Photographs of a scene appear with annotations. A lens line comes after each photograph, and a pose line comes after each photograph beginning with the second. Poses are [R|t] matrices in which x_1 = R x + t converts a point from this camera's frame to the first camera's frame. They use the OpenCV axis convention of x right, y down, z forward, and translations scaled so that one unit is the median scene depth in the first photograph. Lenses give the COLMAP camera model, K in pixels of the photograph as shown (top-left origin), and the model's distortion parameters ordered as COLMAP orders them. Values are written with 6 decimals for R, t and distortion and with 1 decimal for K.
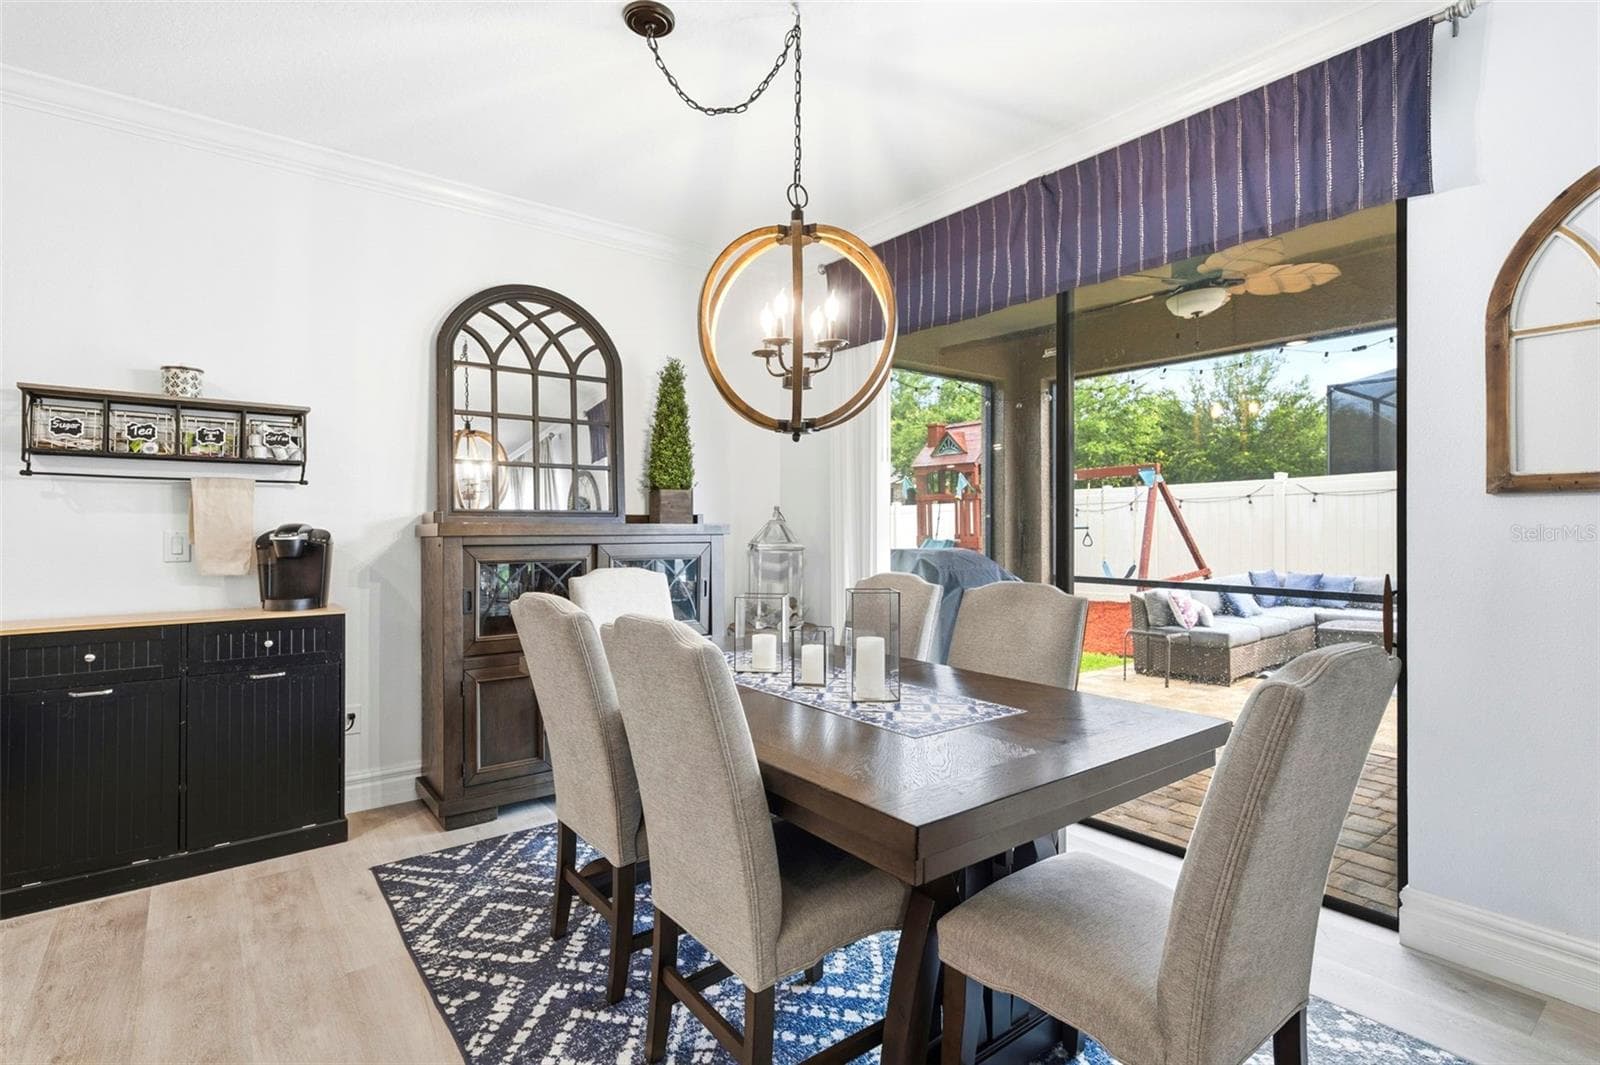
lens RADIAL K [[769.7, 0, 801.5], [0, 769.7, 524.4], [0, 0, 1]] dist [-0.001270, -0.000002]
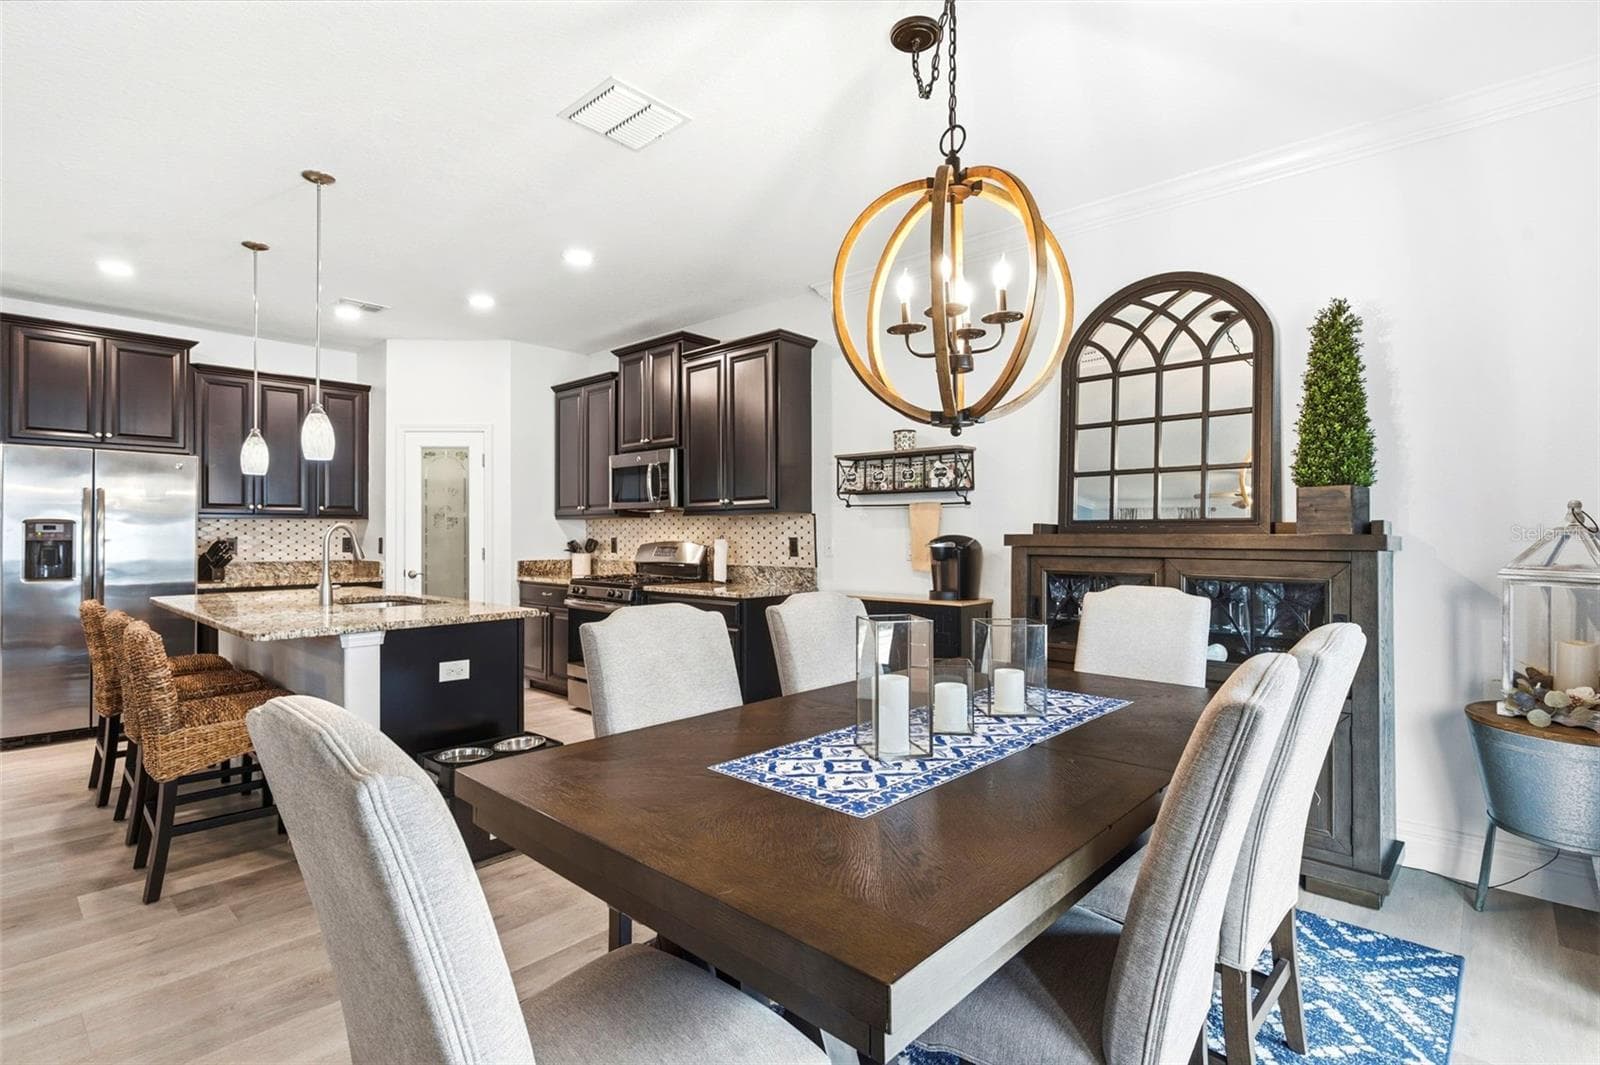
lens RADIAL K [[769.7, 0, 801.5], [0, 769.7, 524.4], [0, 0, 1]] dist [-0.001270, -0.000002]
pose [[0.157774, -0.013885, -0.987378, 0.612458], [0.001424, 0.999903, -0.013833, -0.001463], [0.987474, 0.000777, 0.157779, 0.553927]]
